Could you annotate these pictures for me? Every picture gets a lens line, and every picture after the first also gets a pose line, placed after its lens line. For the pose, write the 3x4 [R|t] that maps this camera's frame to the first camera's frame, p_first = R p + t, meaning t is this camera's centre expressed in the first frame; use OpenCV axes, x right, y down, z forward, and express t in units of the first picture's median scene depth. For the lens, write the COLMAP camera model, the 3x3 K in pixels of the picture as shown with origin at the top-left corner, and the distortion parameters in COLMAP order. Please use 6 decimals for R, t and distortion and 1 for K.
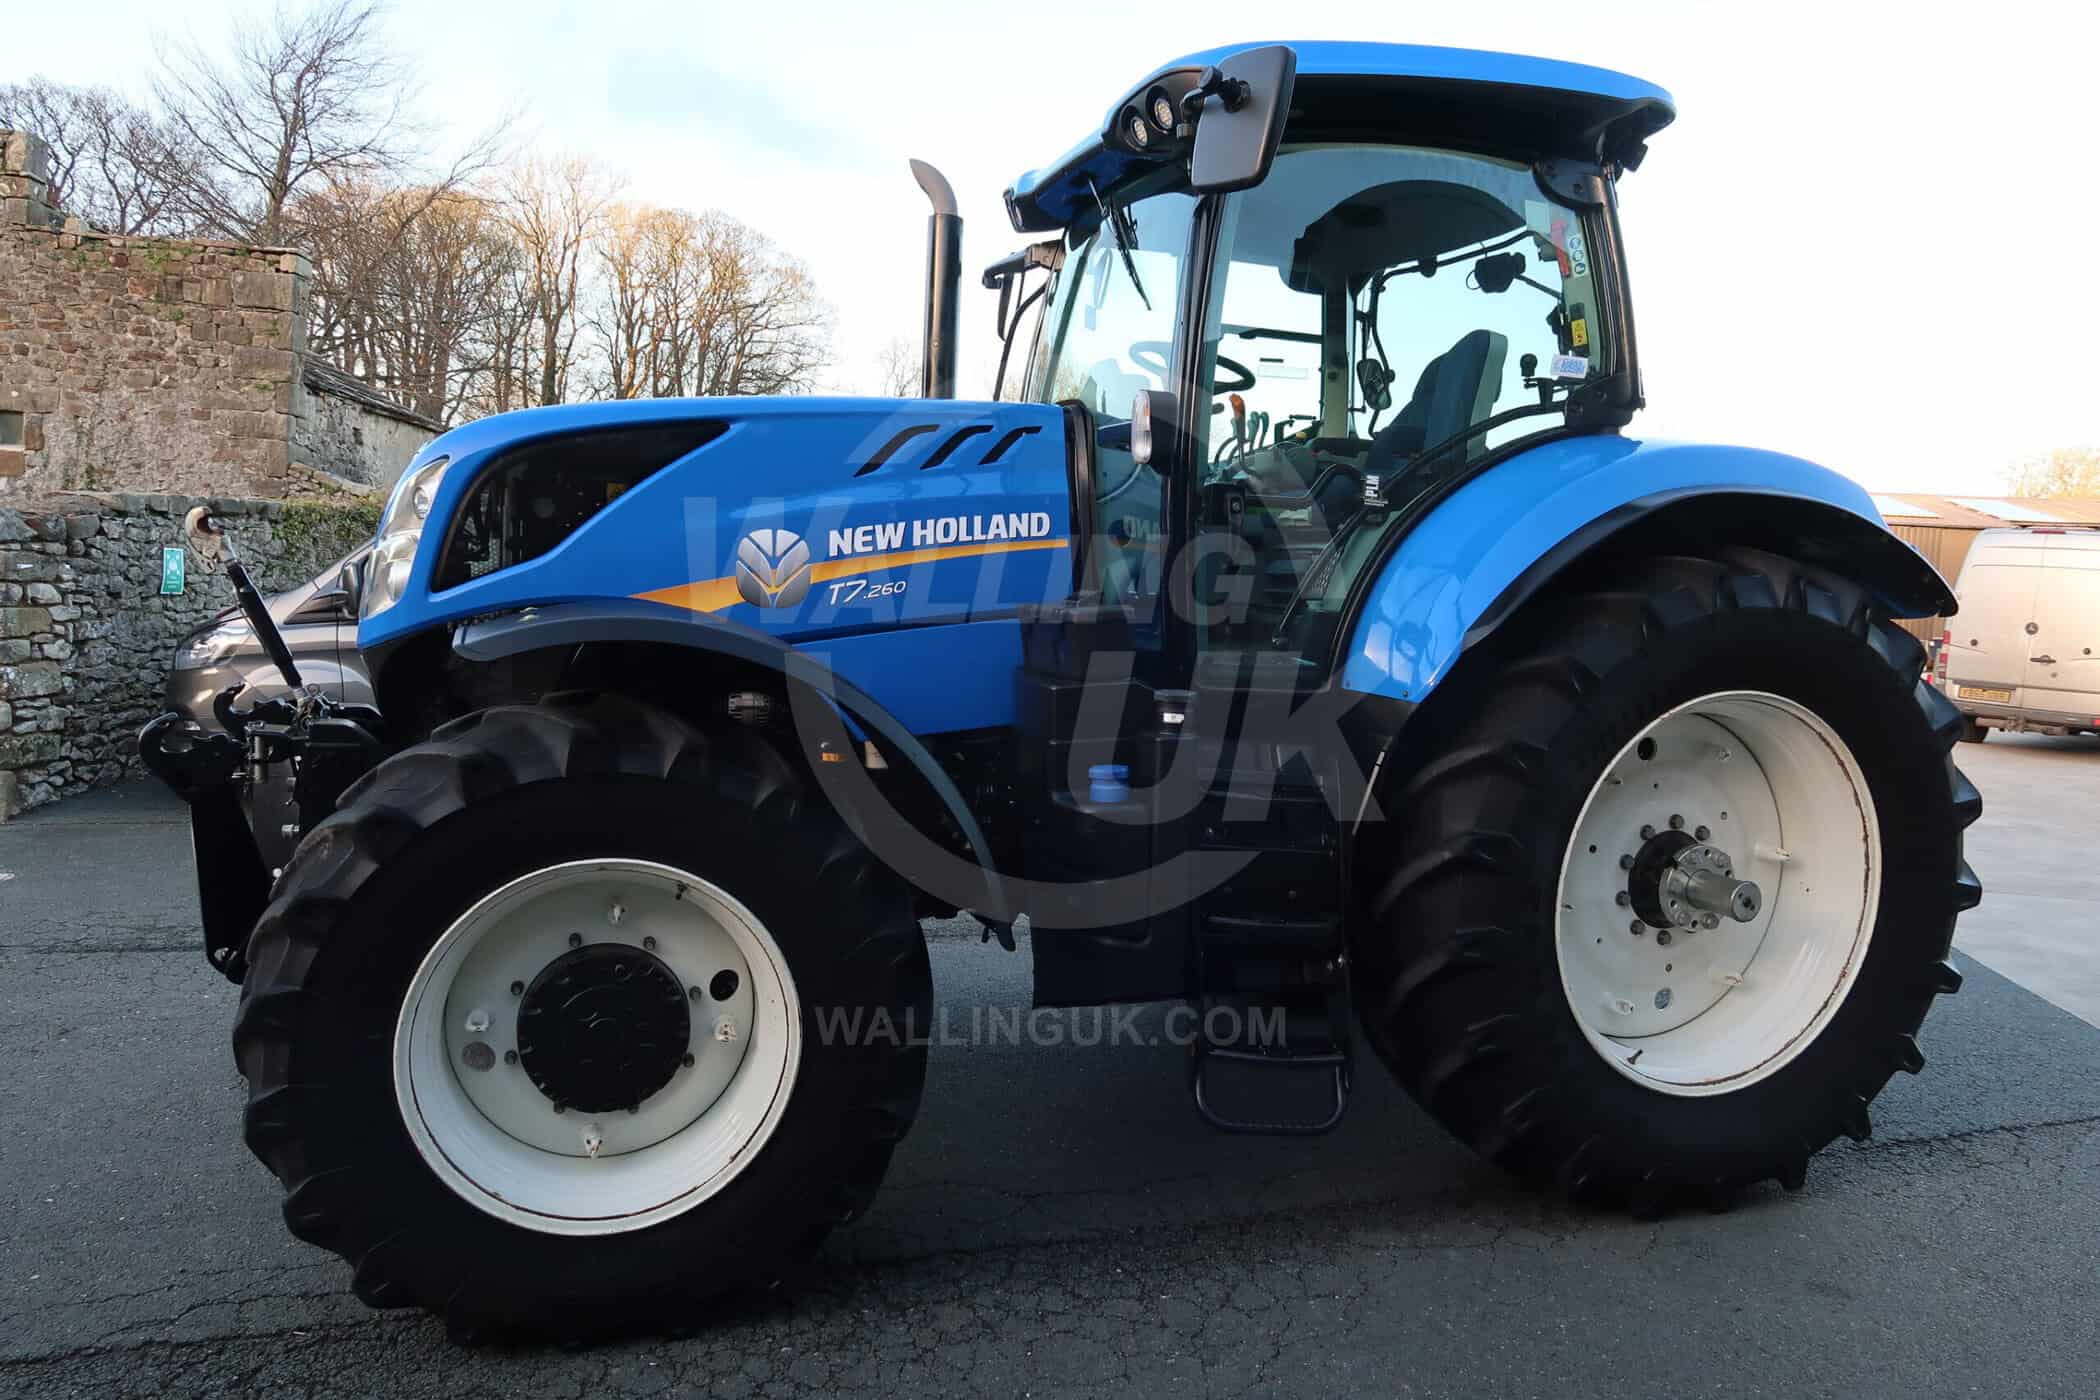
lens RADIAL K [[1478.4, 0, 1089.2], [0, 1478.4, 705.1], [0, 0, 1]] dist [-0.056633, 0.009327]
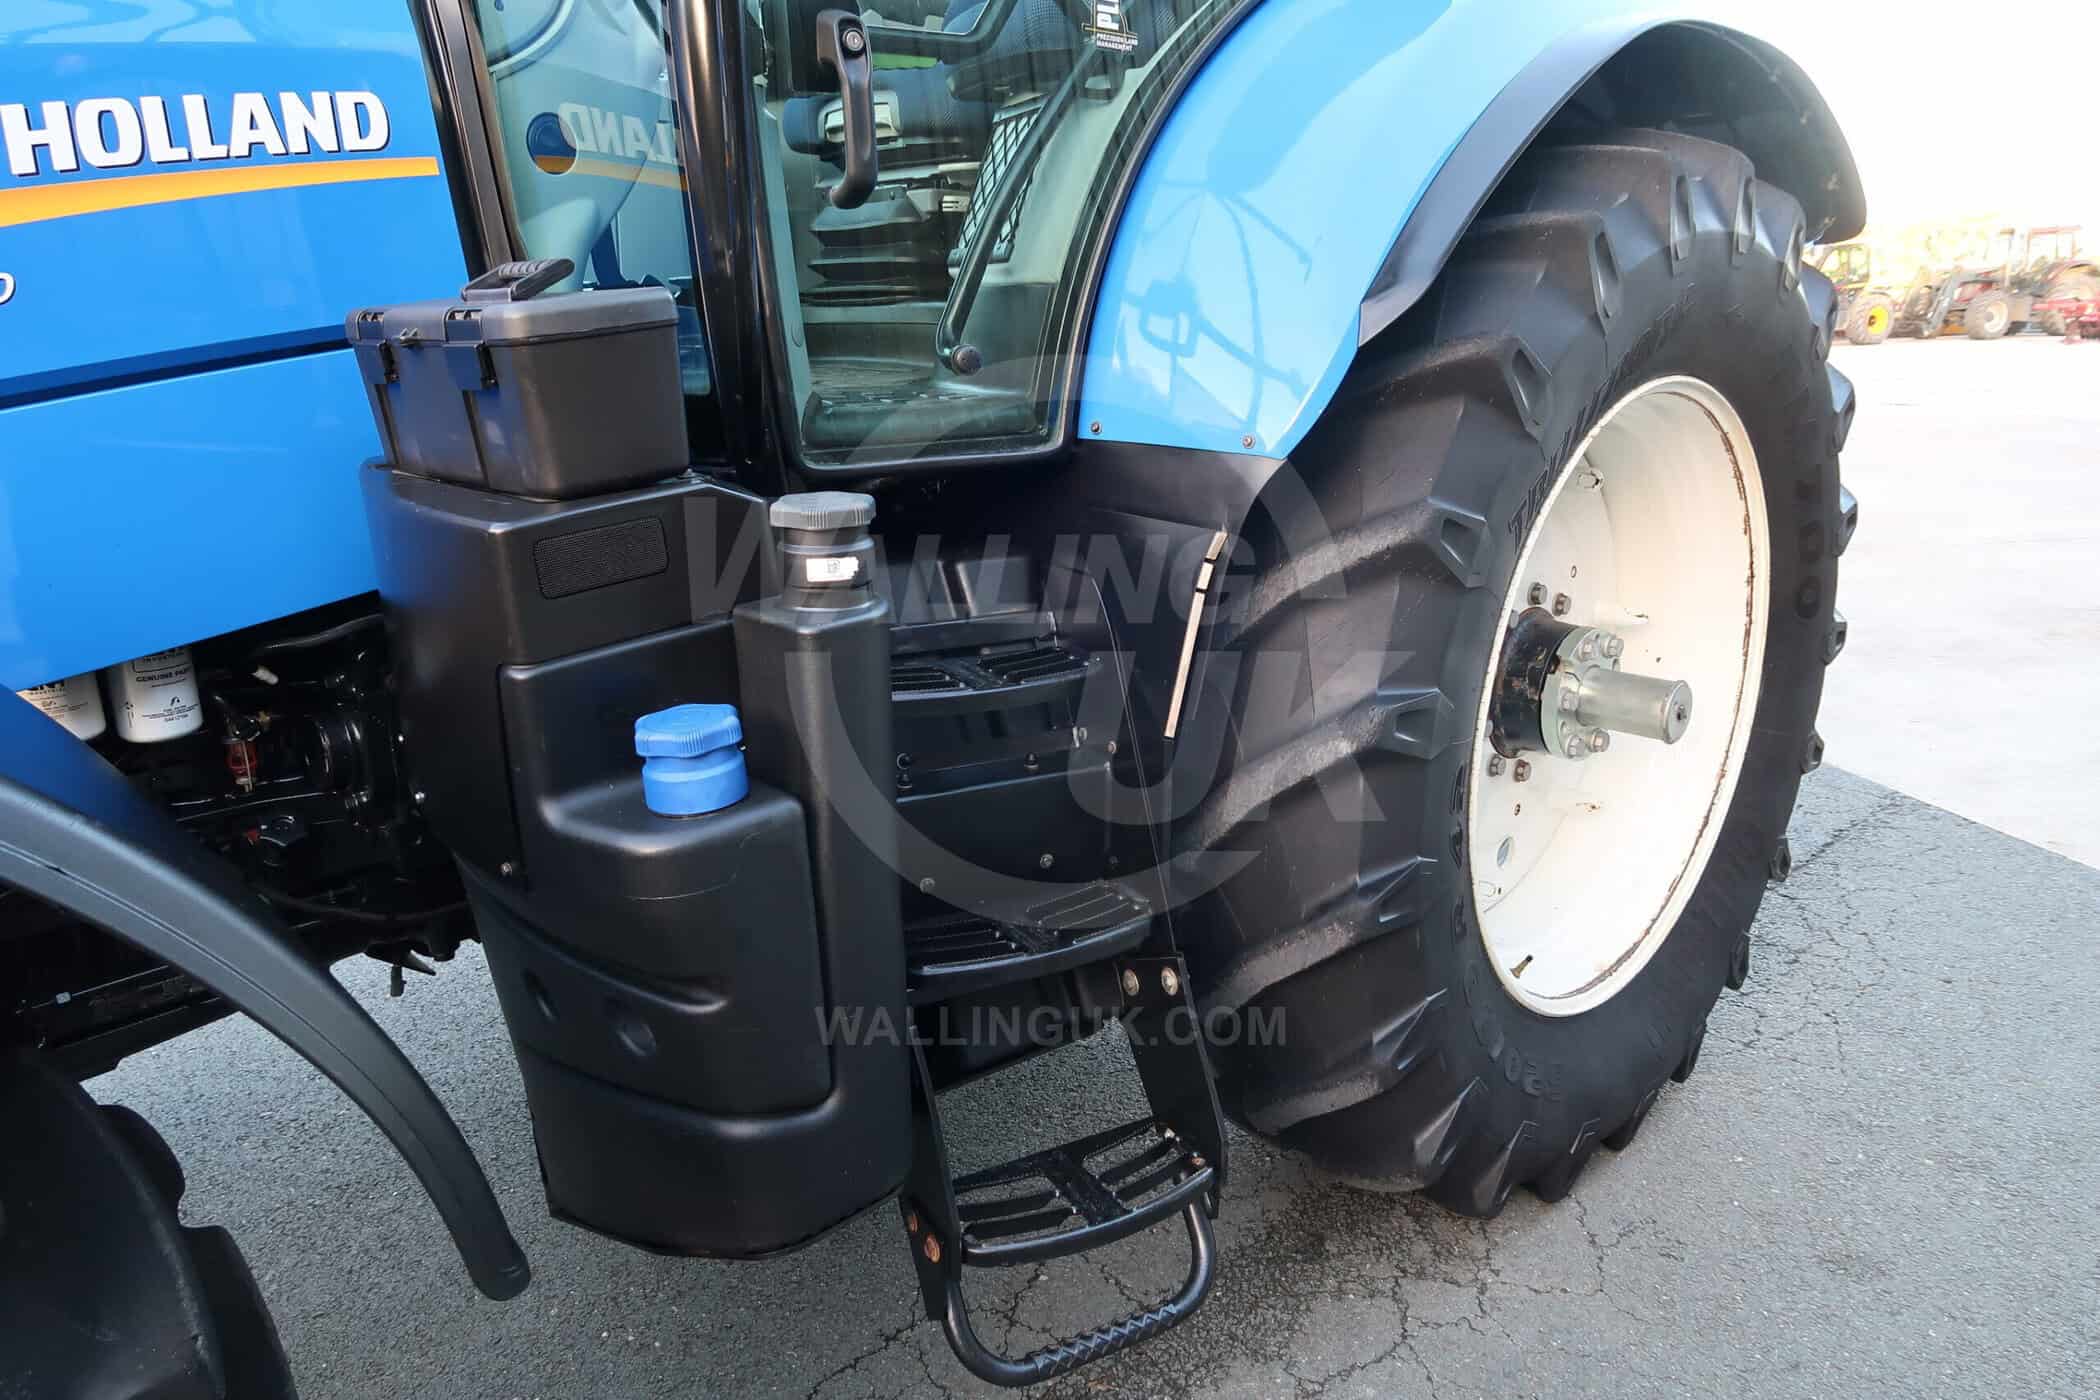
lens RADIAL K [[1441.2, 0, 1050.0], [0, 1441.2, 700.0], [0, 0, 1]] dist [-0.021659, 0.002505]
pose [[0.914997, -0.167517, 0.367040, -0.031996], [0.093995, 0.973205, 0.209849, -0.027998], [-0.392358, -0.157511, 0.906226, 0.533526]]
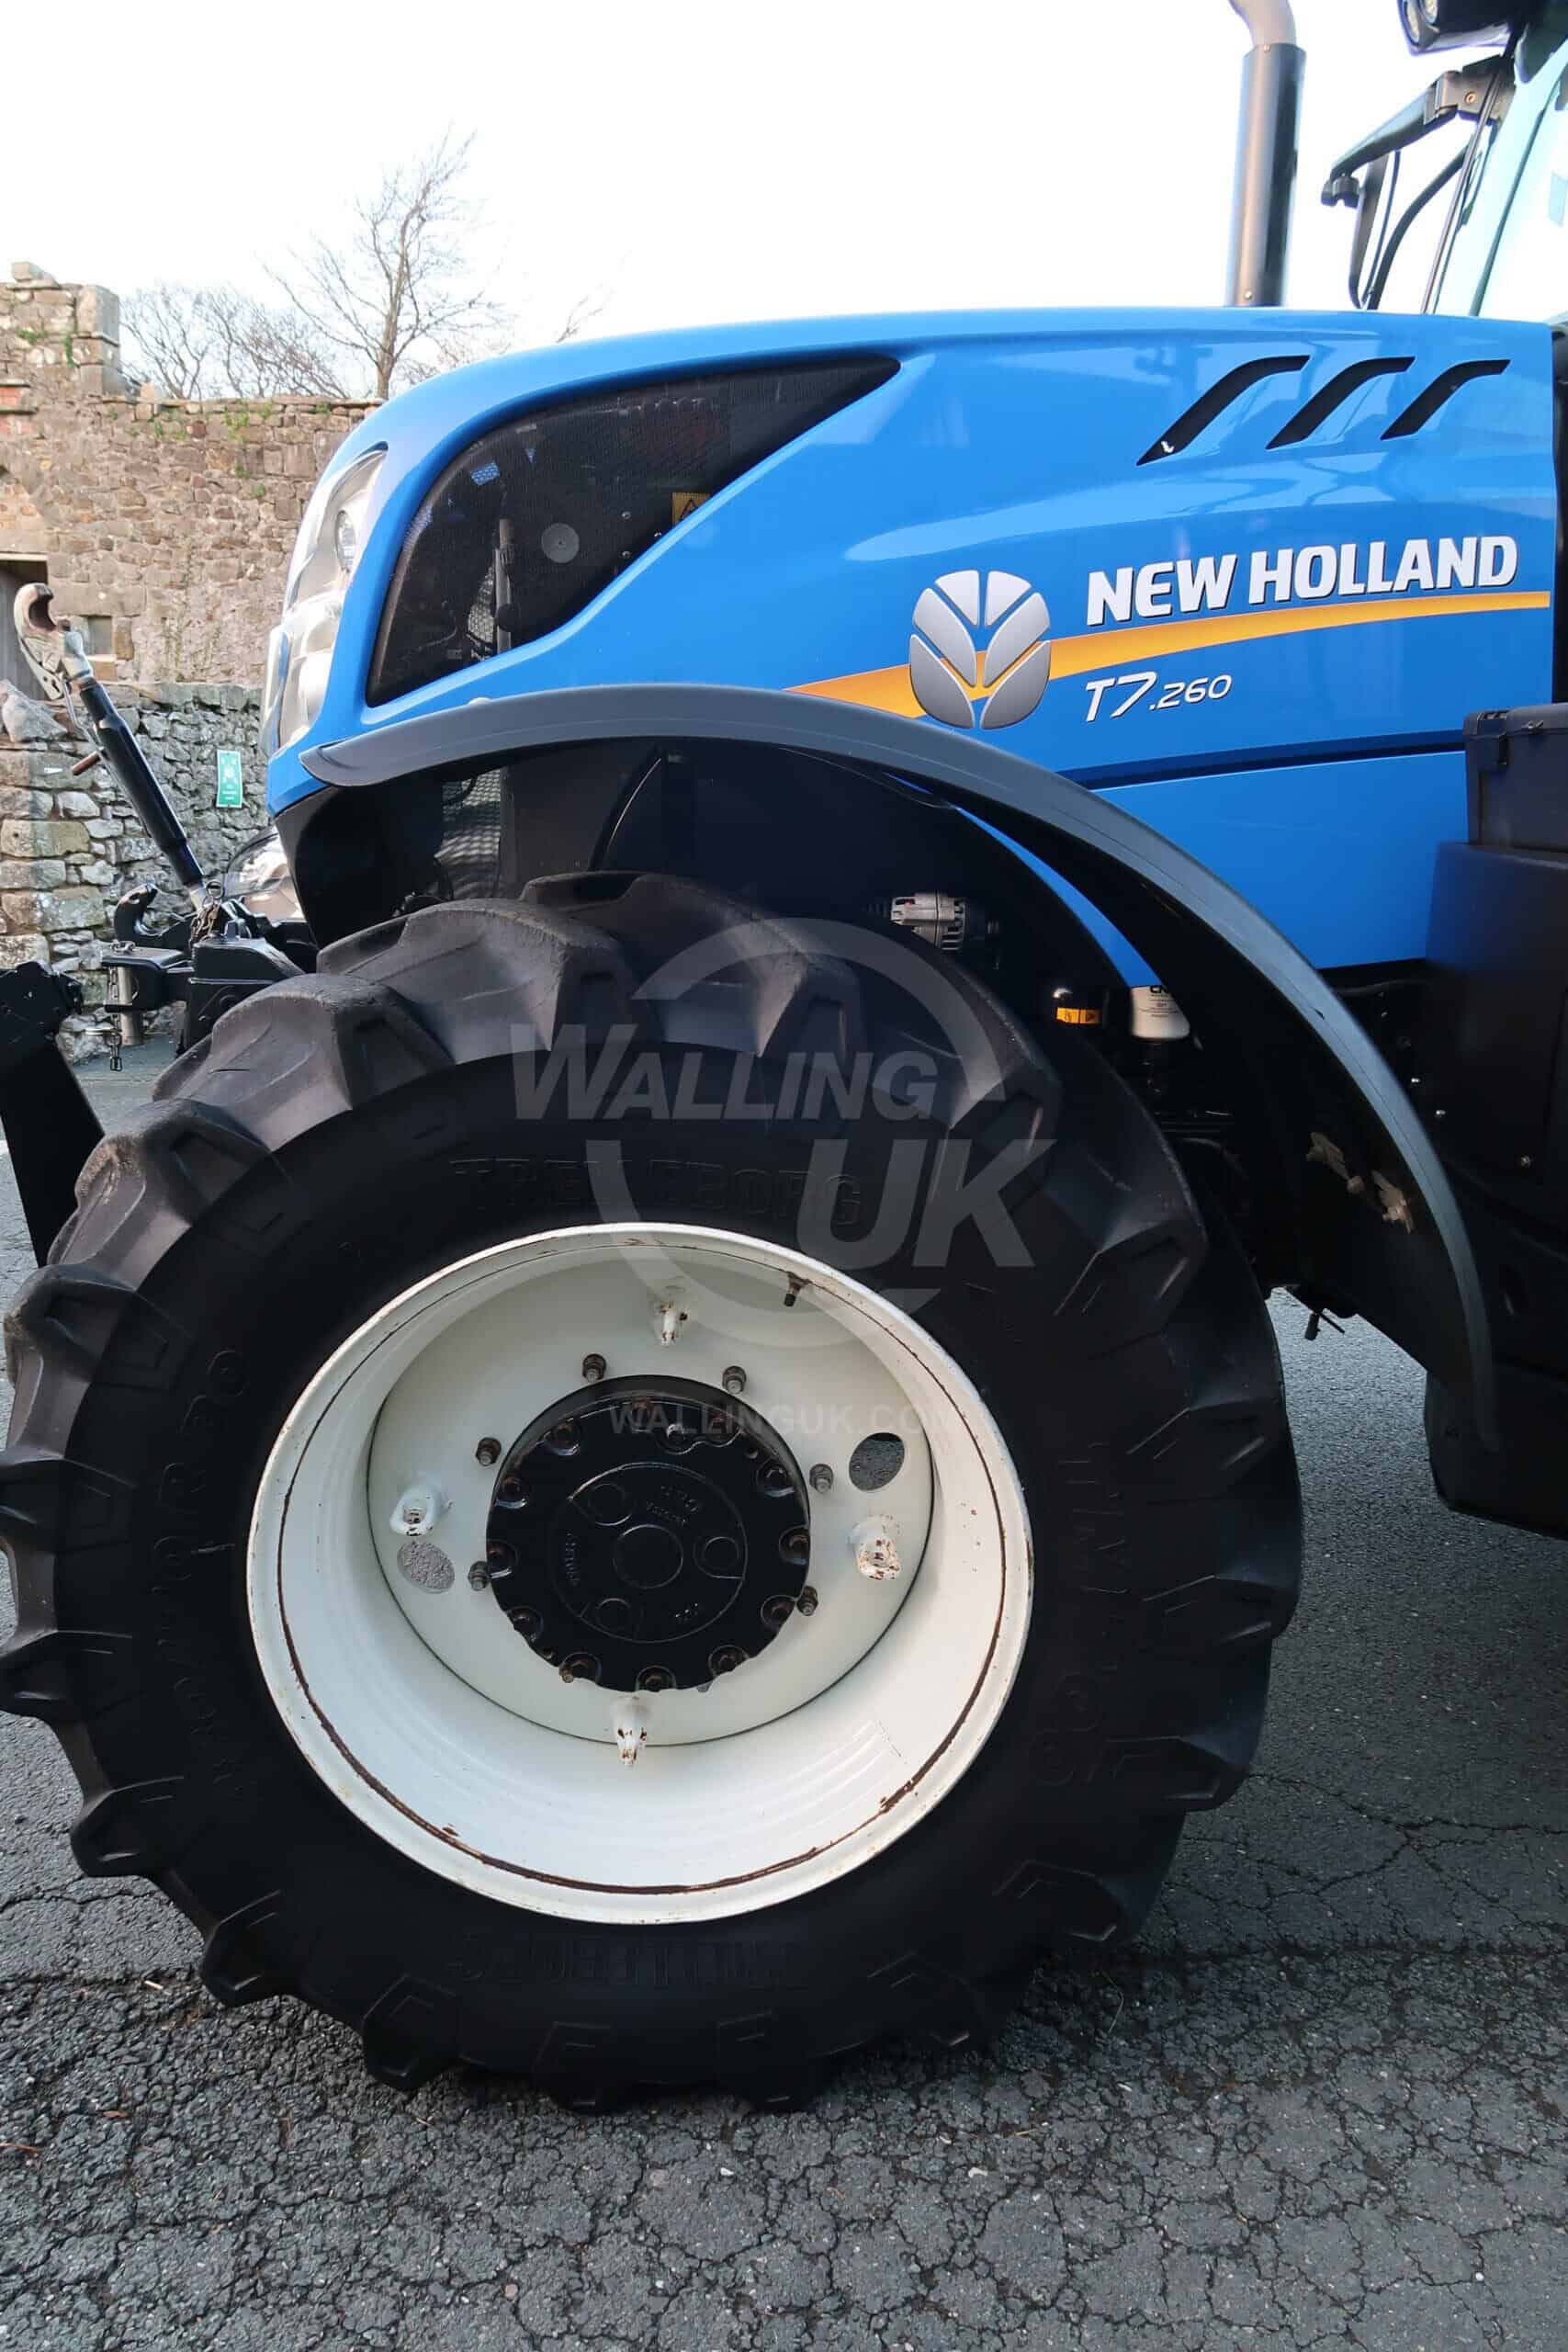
lens RADIAL K [[1614.0, 0, 784.0], [0, 1614.0, 1176.0], [0, 0, 1]] dist [-0.021659, 0.002505]
pose [[0.955913, 0.046121, -0.290006, -0.100134], [-0.006696, 0.990756, 0.135492, 0.013769], [0.293574, -0.127577, 0.947385, 0.391048]]
